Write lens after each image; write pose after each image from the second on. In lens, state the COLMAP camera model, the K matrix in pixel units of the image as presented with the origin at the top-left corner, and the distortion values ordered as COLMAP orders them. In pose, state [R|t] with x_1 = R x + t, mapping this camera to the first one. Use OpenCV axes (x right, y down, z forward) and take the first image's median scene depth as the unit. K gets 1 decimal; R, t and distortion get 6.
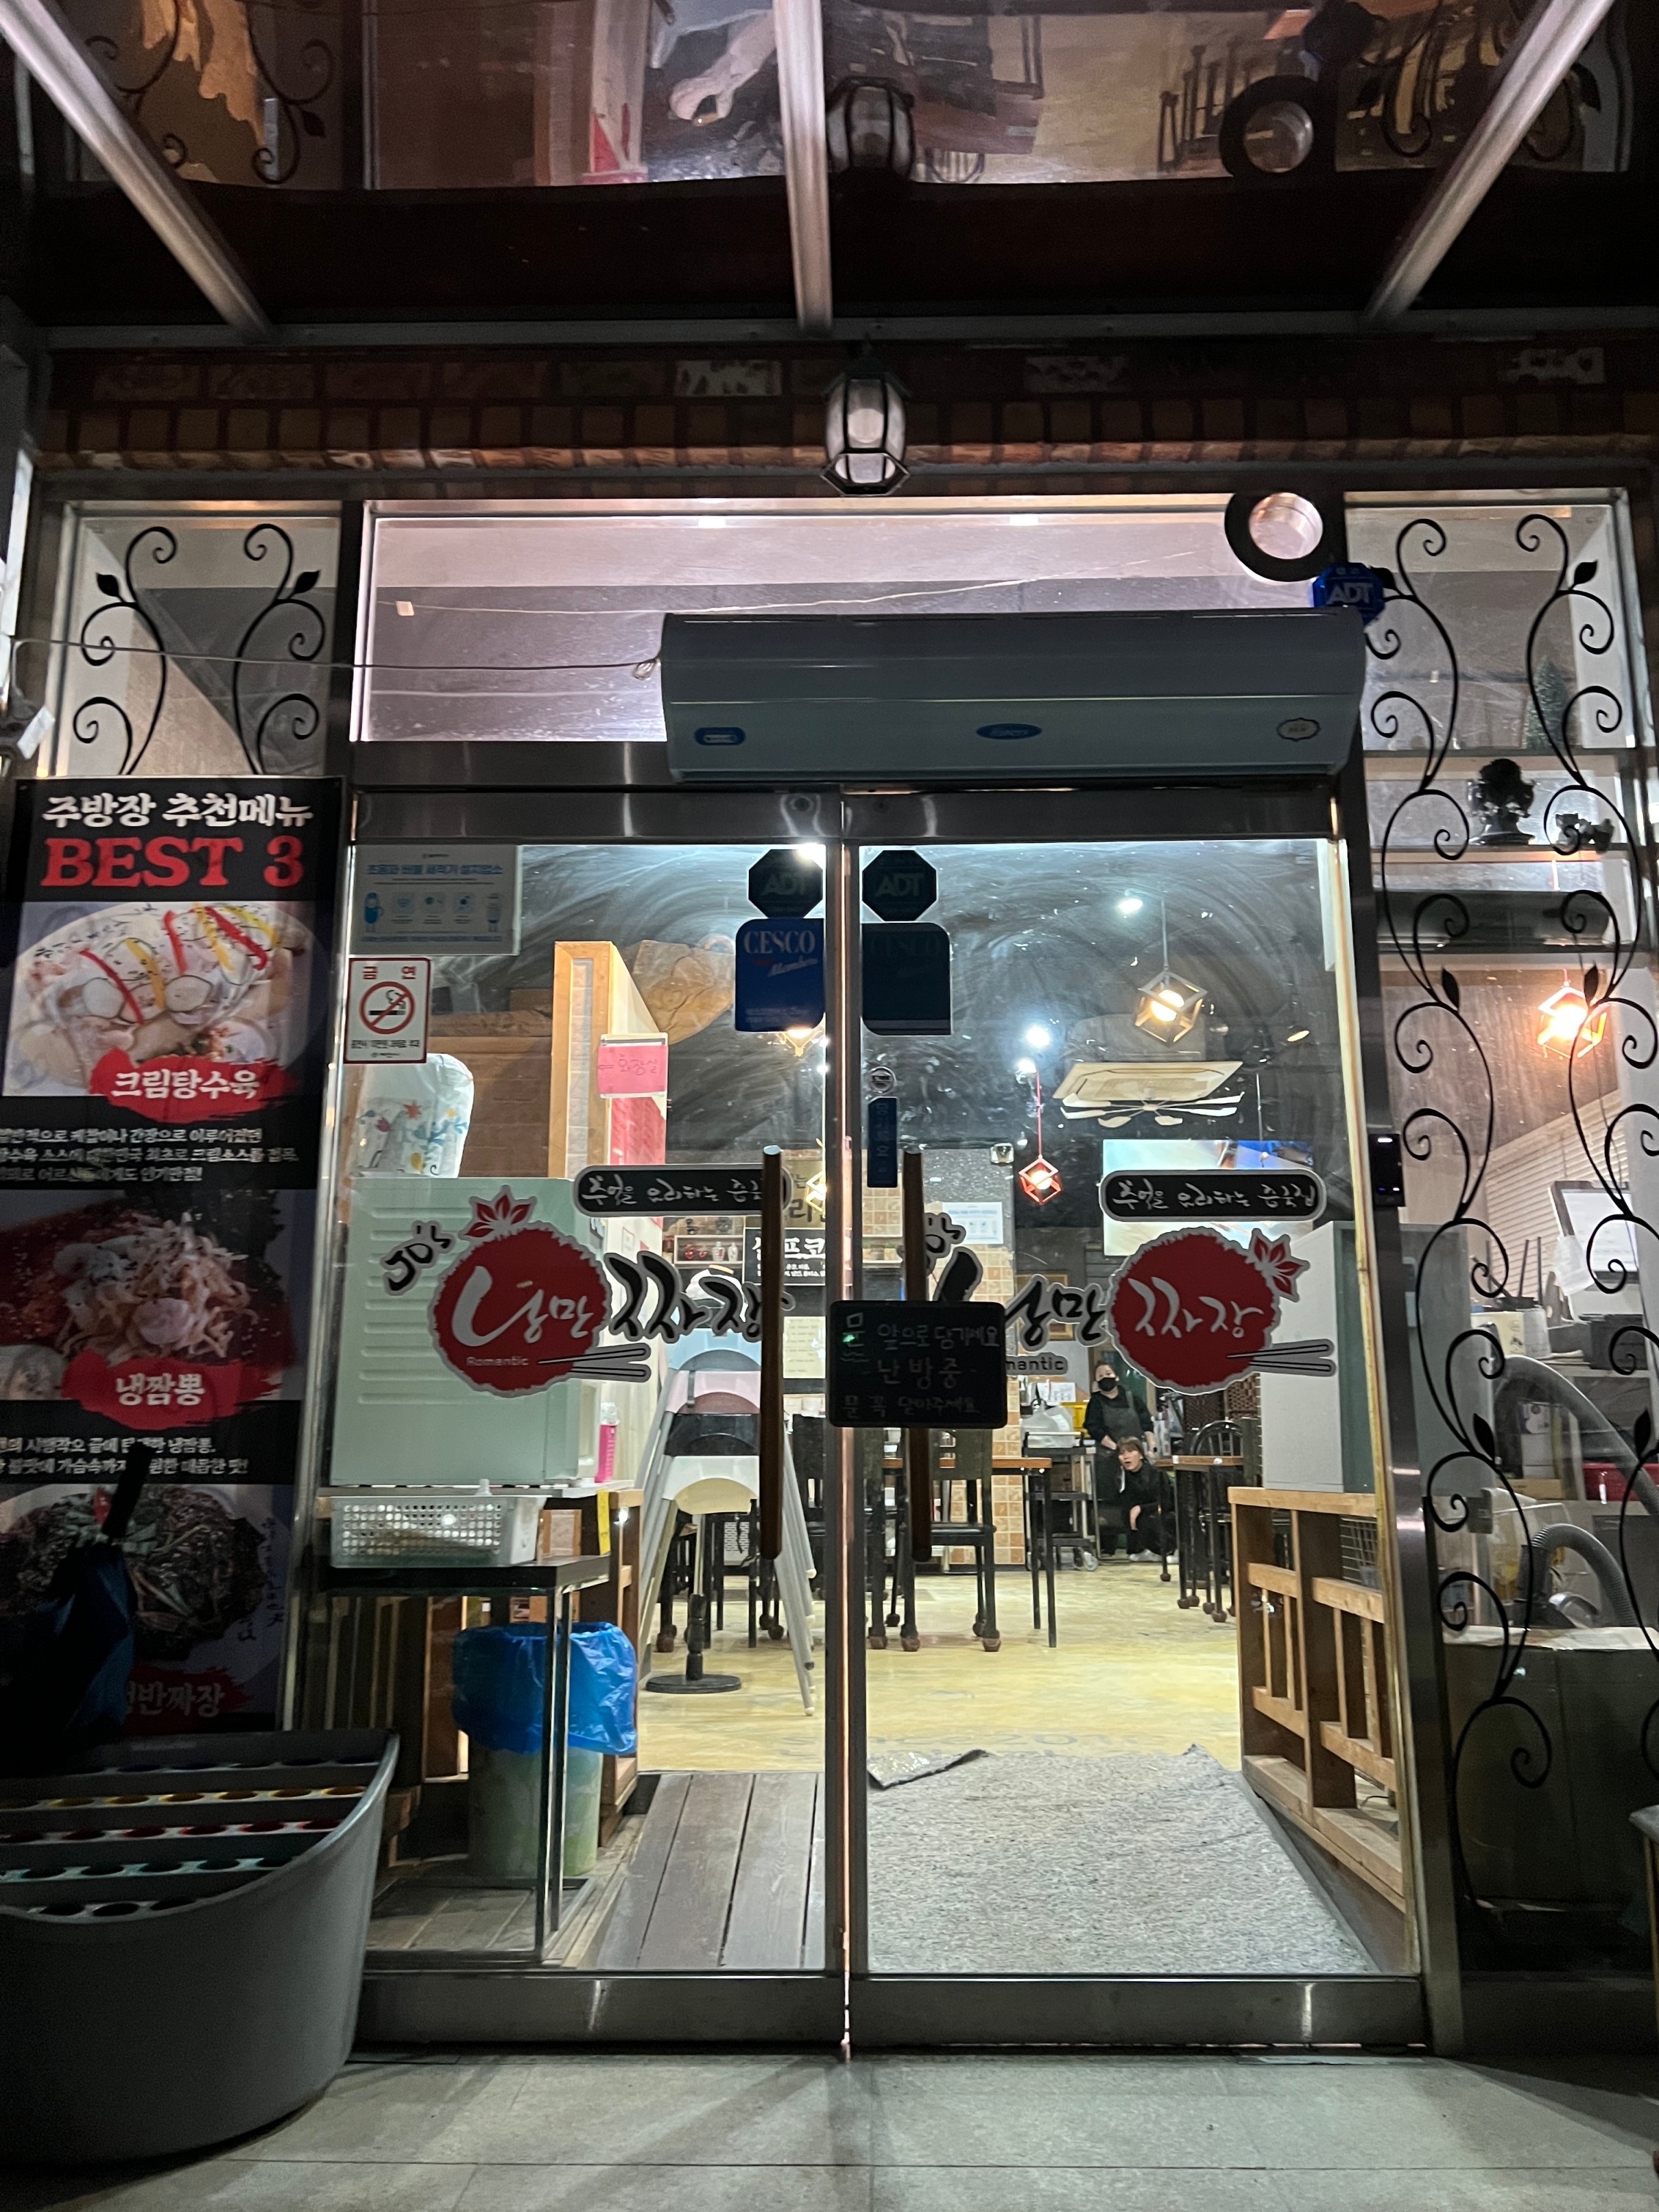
lens RADIAL K [[1625.3, 0, 826.7], [0, 1625.3, 1121.6], [0, 0, 1]] dist [0.096112, -0.150774]
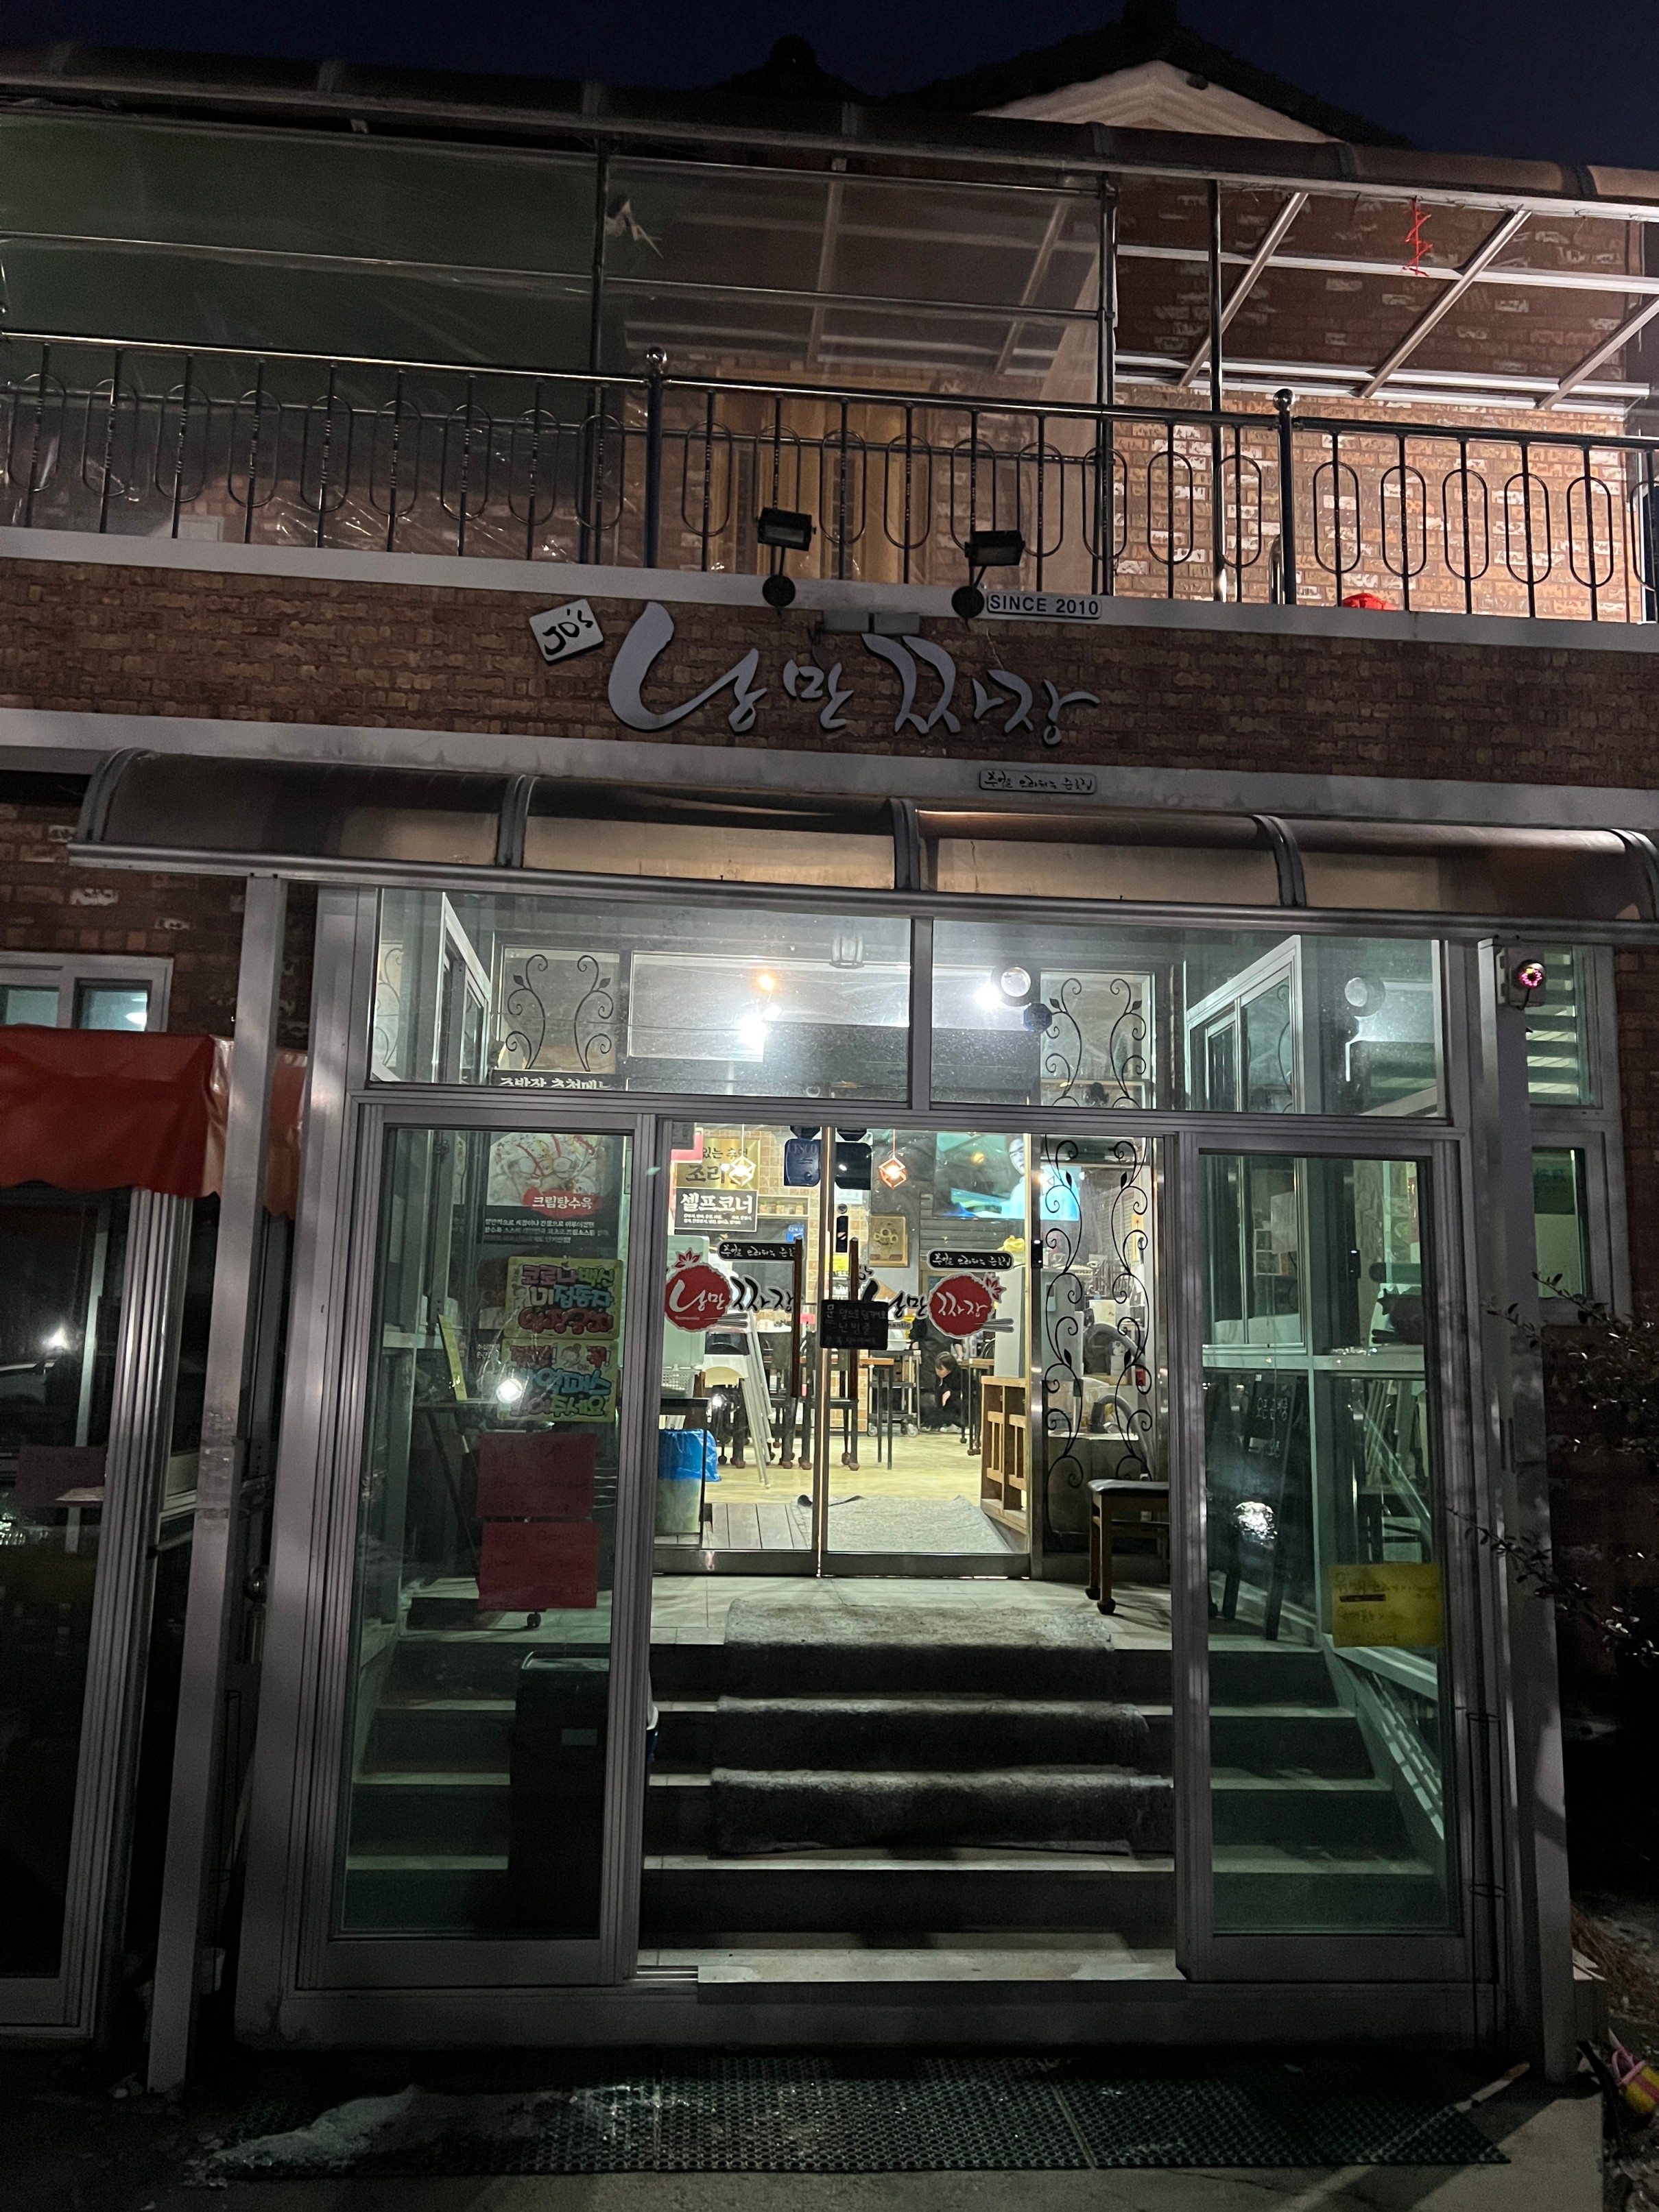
lens RADIAL K [[1652.1, 0, 829.5], [0, 1652.1, 1106.0], [0, 0, 1]] dist [0.163833, -0.405636]
pose [[0.994120, 0.039967, 0.100637, -0.242425], [-0.045512, 0.997534, 0.053427, -0.311182], [-0.098254, -0.057693, 0.993488, -1.470783]]
